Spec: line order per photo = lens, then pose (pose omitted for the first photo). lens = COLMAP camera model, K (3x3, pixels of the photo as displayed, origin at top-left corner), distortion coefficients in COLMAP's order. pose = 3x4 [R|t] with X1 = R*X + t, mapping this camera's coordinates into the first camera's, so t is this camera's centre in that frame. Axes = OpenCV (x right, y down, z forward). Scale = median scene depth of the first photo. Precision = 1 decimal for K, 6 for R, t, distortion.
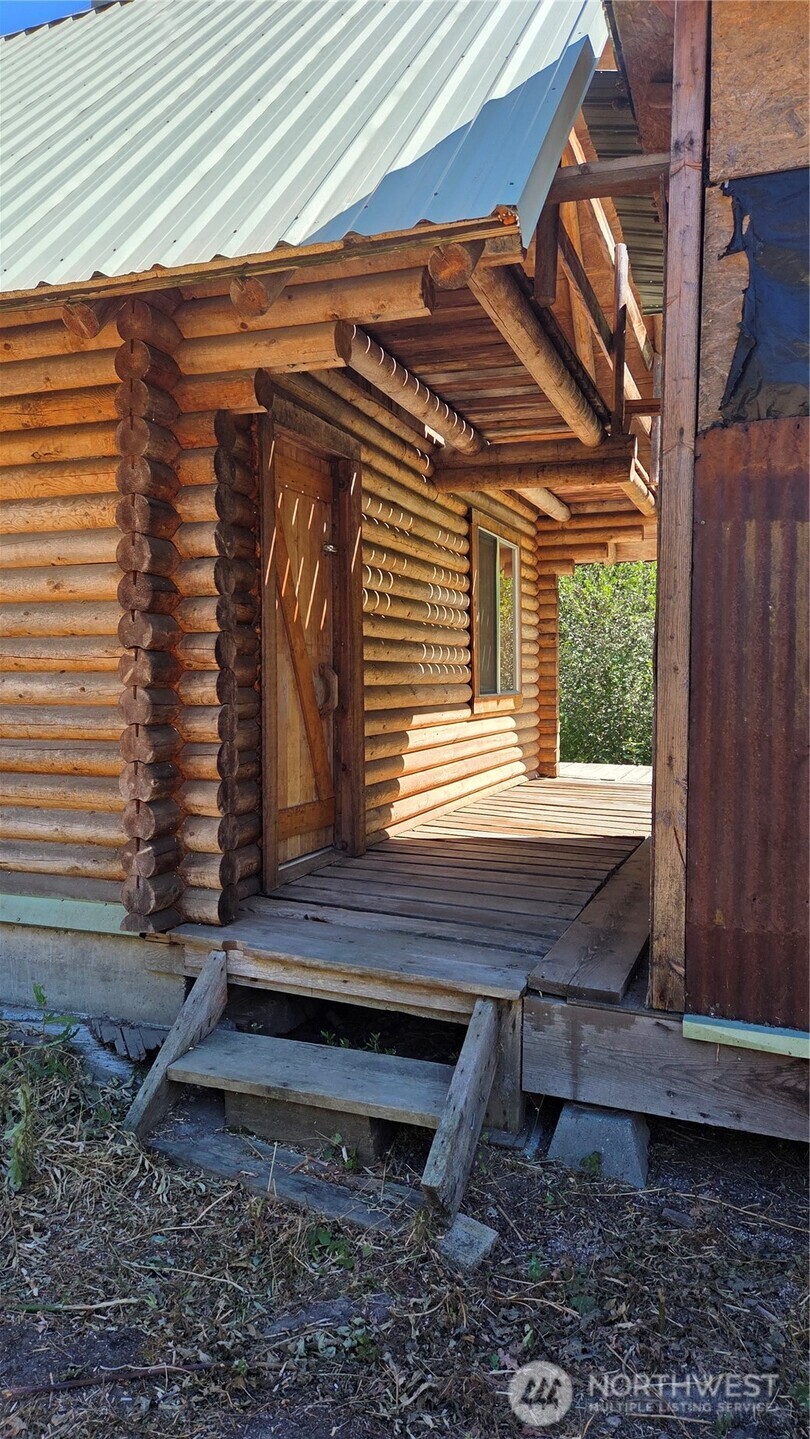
lens RADIAL K [[936.8, 0, 414.3], [0, 936.8, 728.3], [0, 0, 1]] dist [-0.004062, -0.010442]
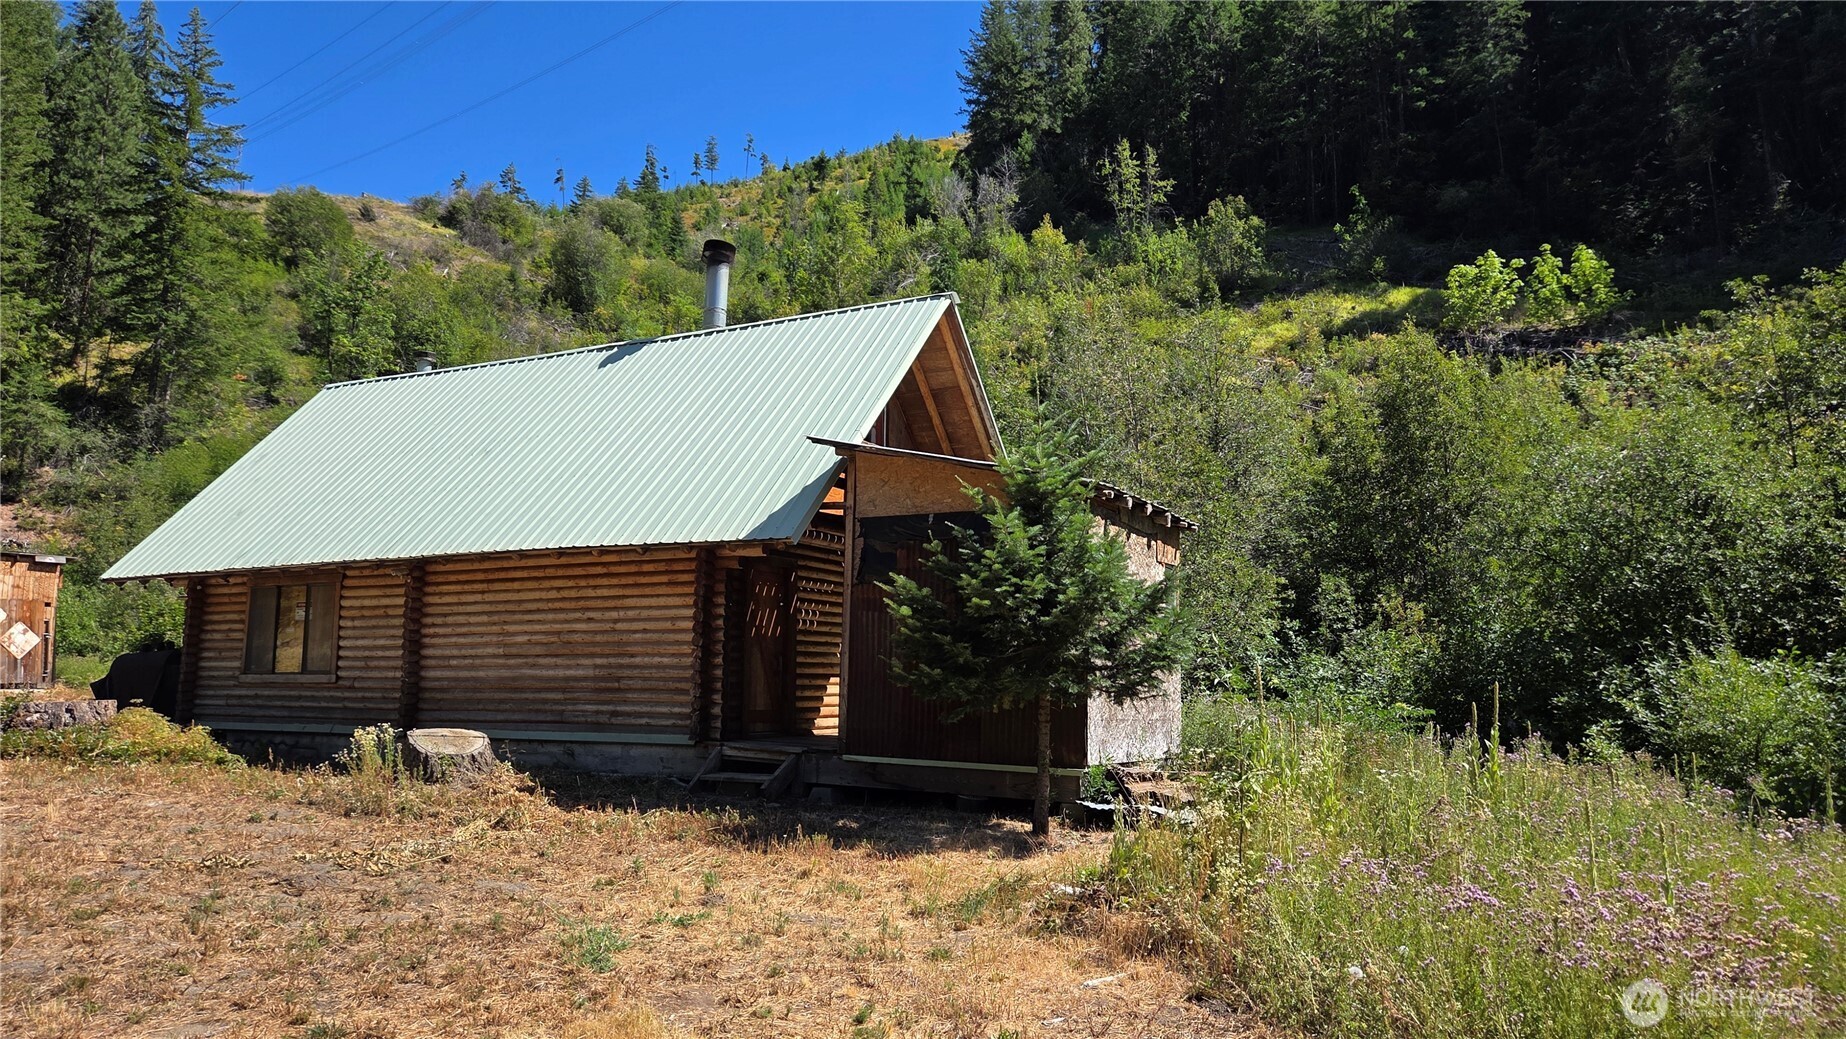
lens RADIAL K [[1201.7, 0, 918.5], [0, 1201.7, 534.1], [0, 0, 1]] dist [-0.004062, -0.010442]
pose [[0.989780, -0.008697, -0.142339, 0.915039], [-0.016368, 0.984614, -0.173977, 0.210789], [0.141662, 0.174529, 0.974408, -2.603952]]
